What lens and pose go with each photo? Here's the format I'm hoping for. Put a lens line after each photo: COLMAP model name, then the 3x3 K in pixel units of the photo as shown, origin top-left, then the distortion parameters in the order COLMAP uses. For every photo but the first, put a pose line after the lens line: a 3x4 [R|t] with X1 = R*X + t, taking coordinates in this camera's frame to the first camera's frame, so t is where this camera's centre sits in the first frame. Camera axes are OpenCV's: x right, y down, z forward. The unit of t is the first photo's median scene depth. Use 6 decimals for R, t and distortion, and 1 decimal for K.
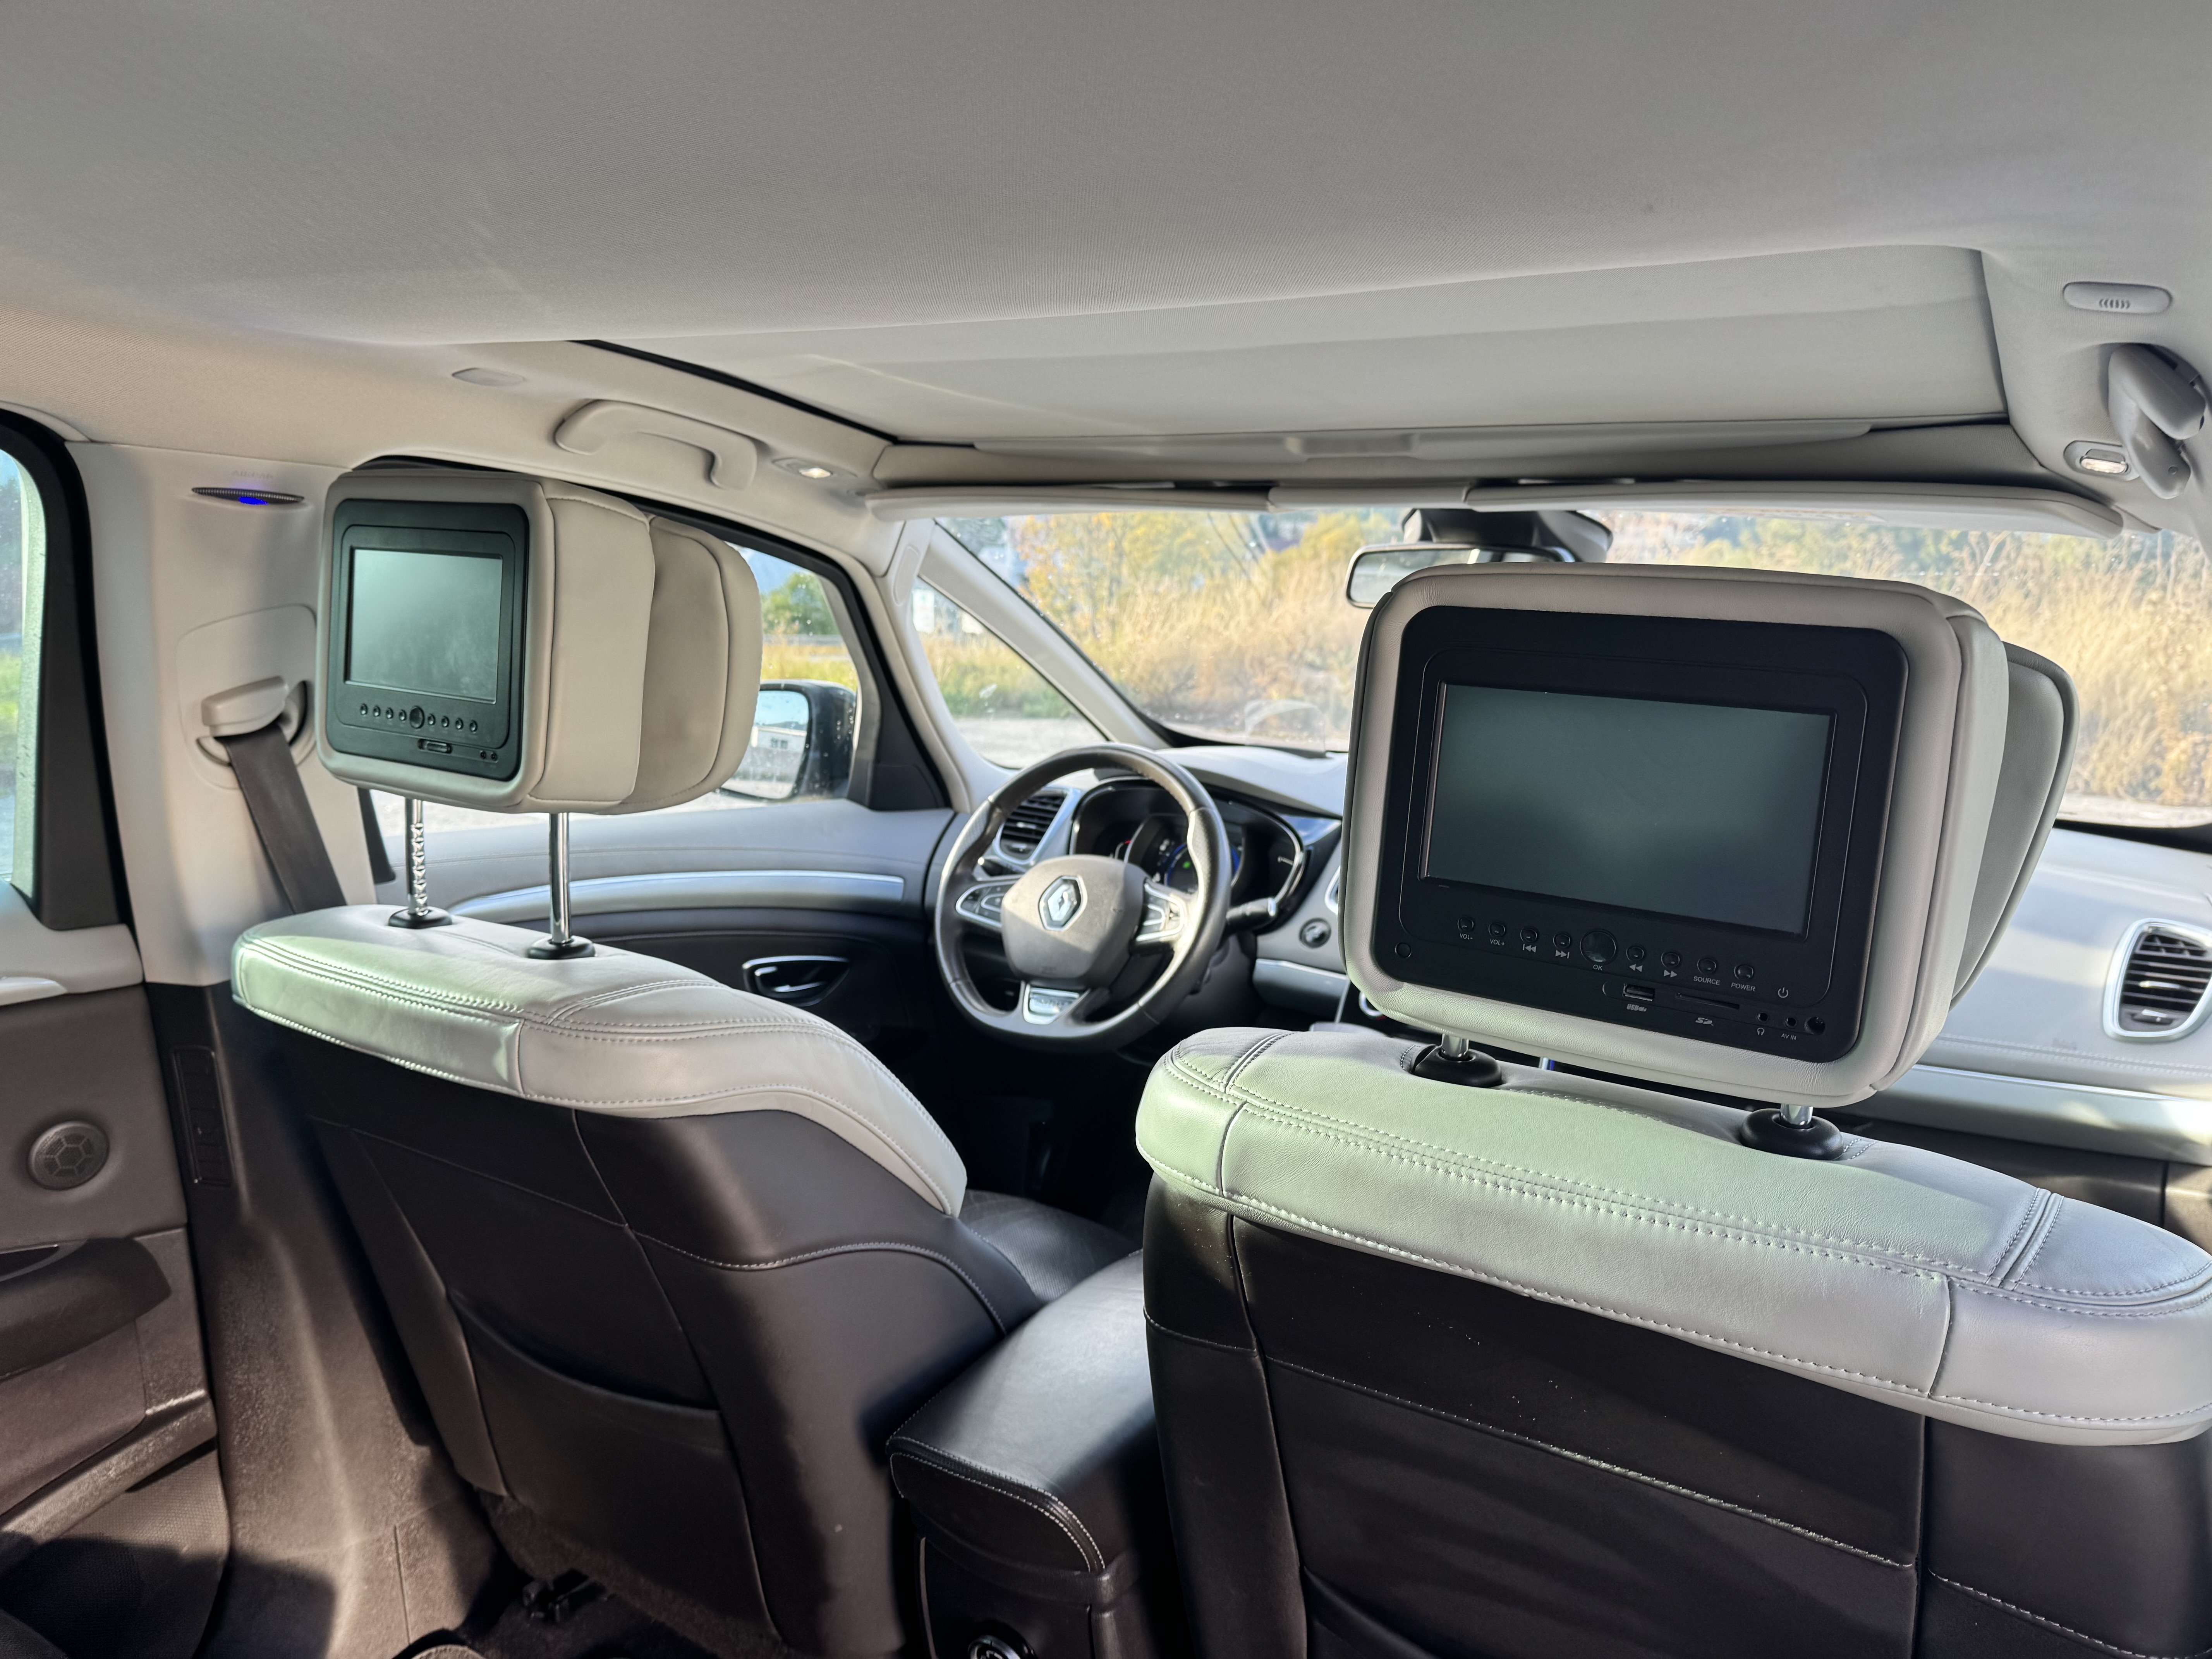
lens RADIAL K [[1522.4, 0, 1106.0], [0, 1522.4, 829.5], [0, 0, 1]] dist [0.051288, -0.064075]
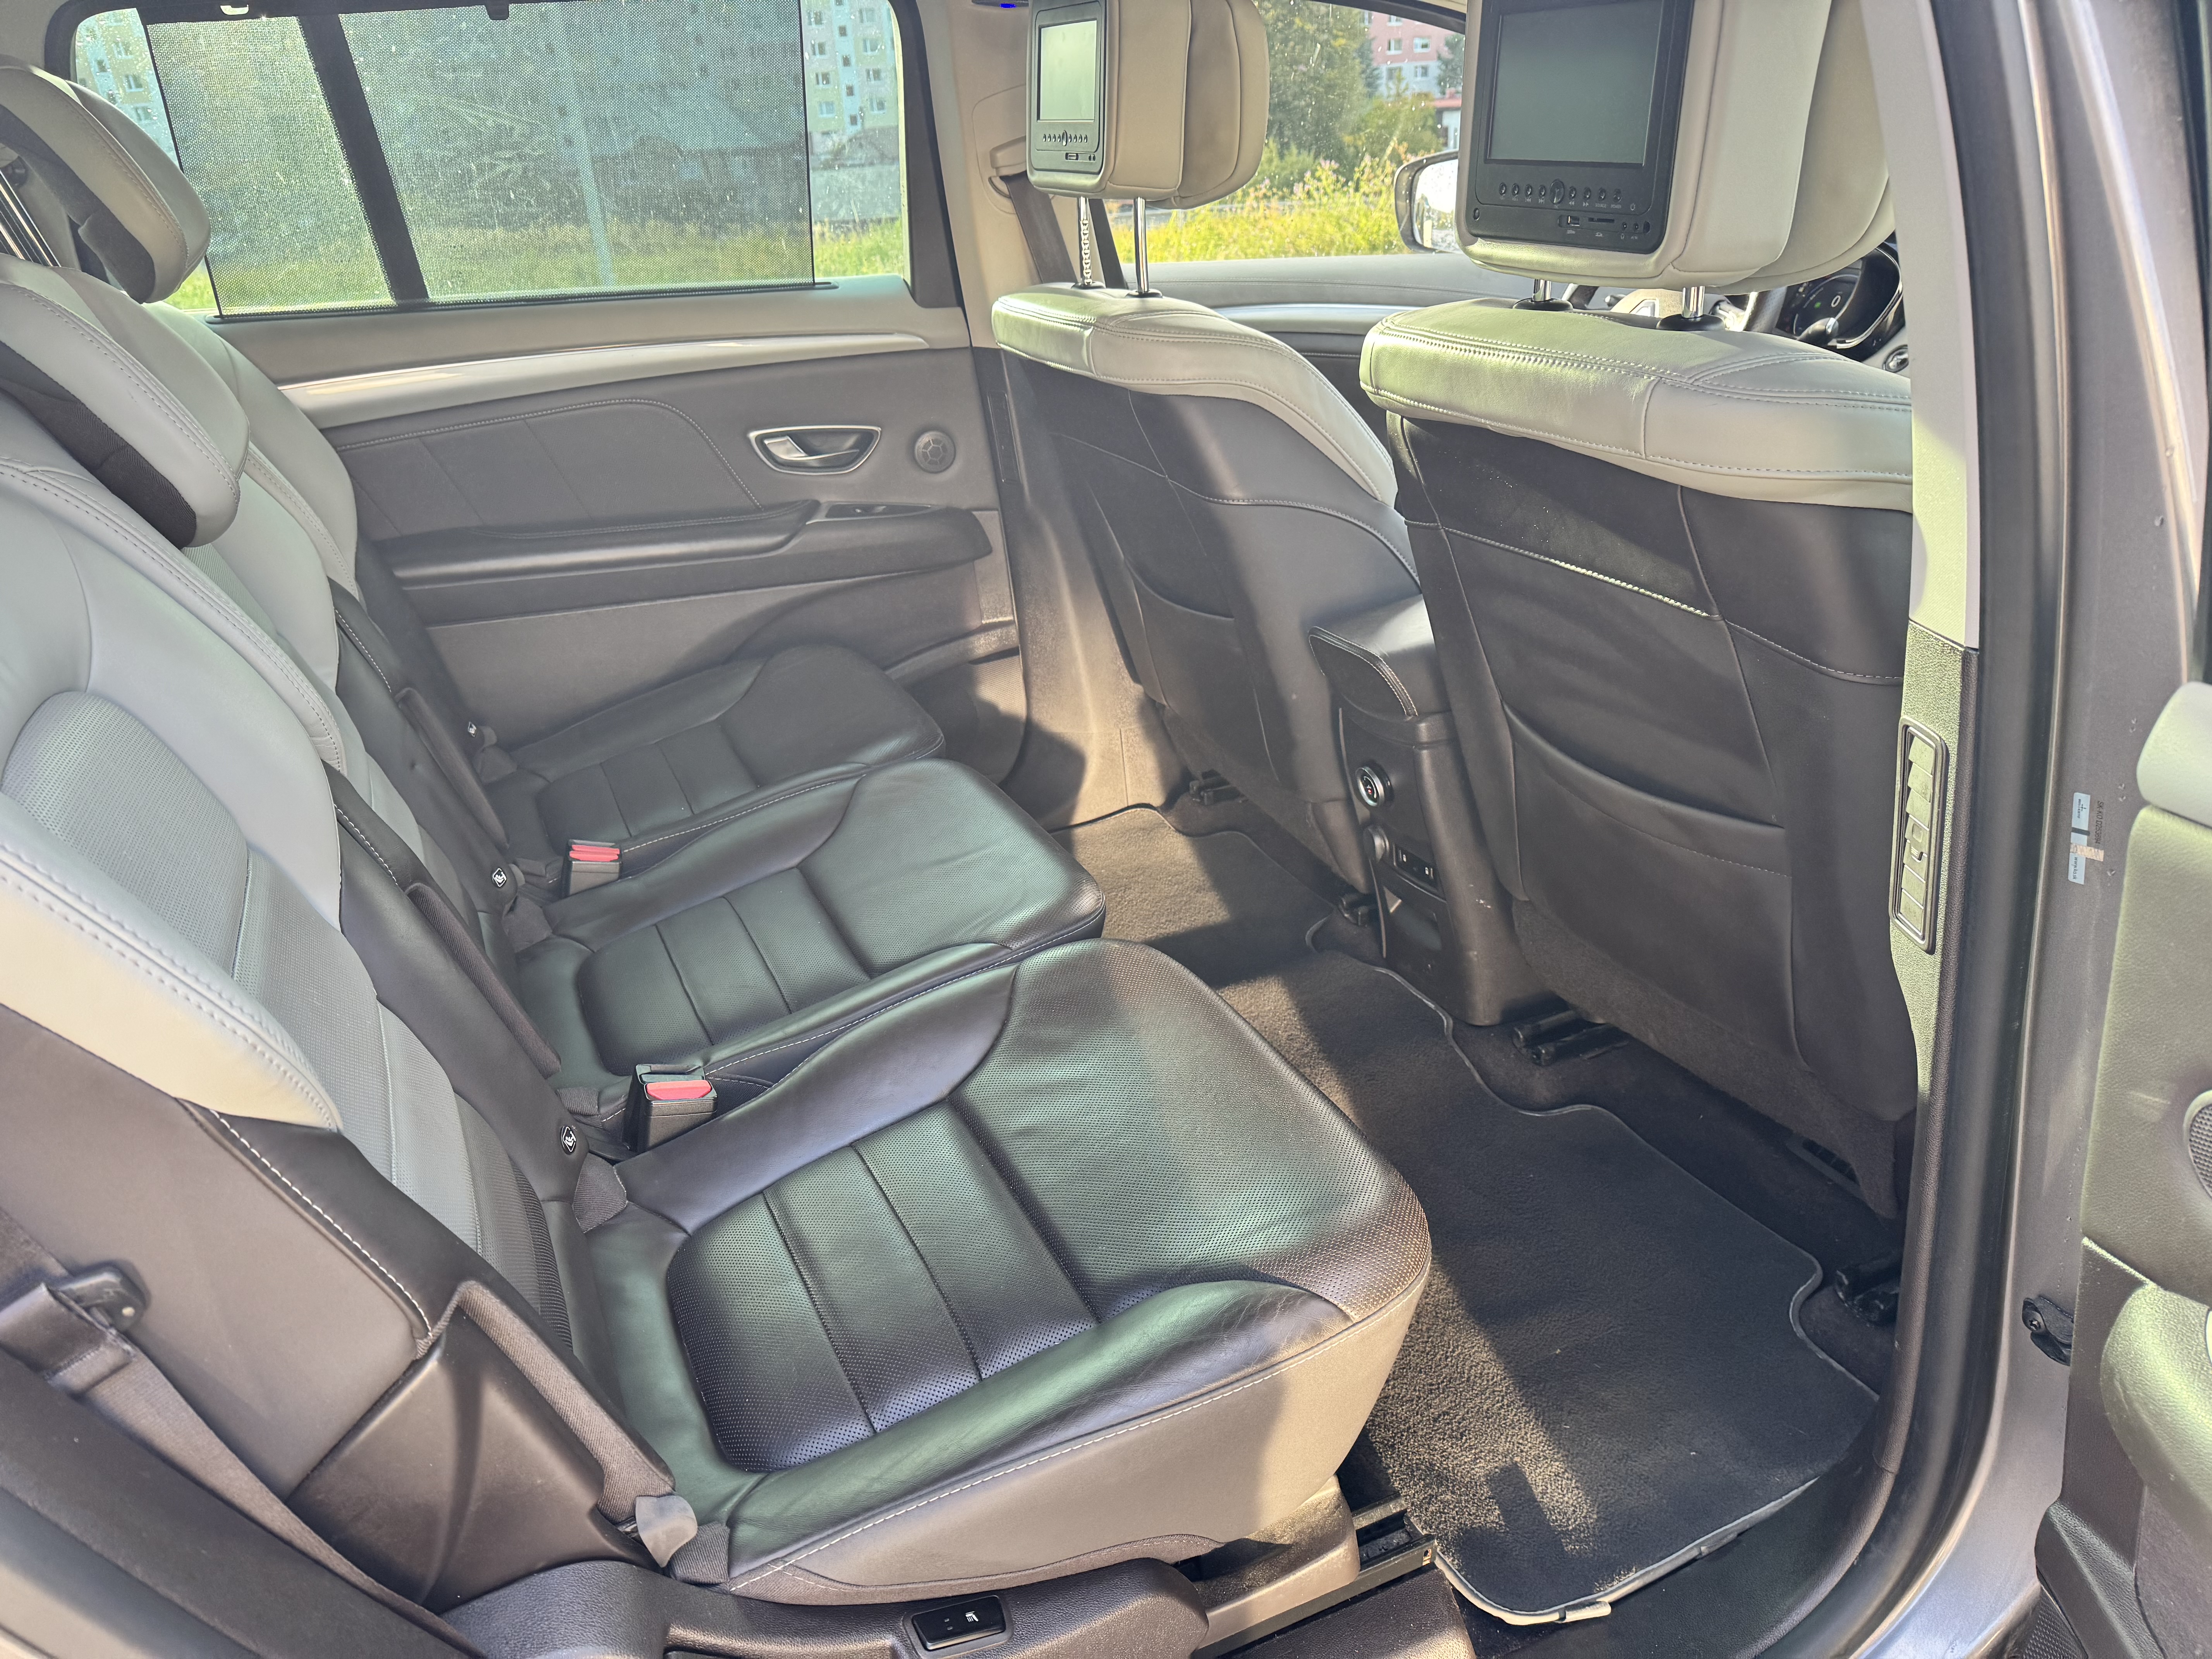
lens RADIAL K [[1522.4, 0, 1106.0], [0, 1522.4, 829.5], [0, 0, 1]] dist [0.051288, -0.064075]
pose [[0.816719, 0.170815, -0.551174, 0.492343], [-0.015167, 0.961206, 0.275415, 0.149768], [0.576836, -0.216577, 0.787626, -0.315938]]
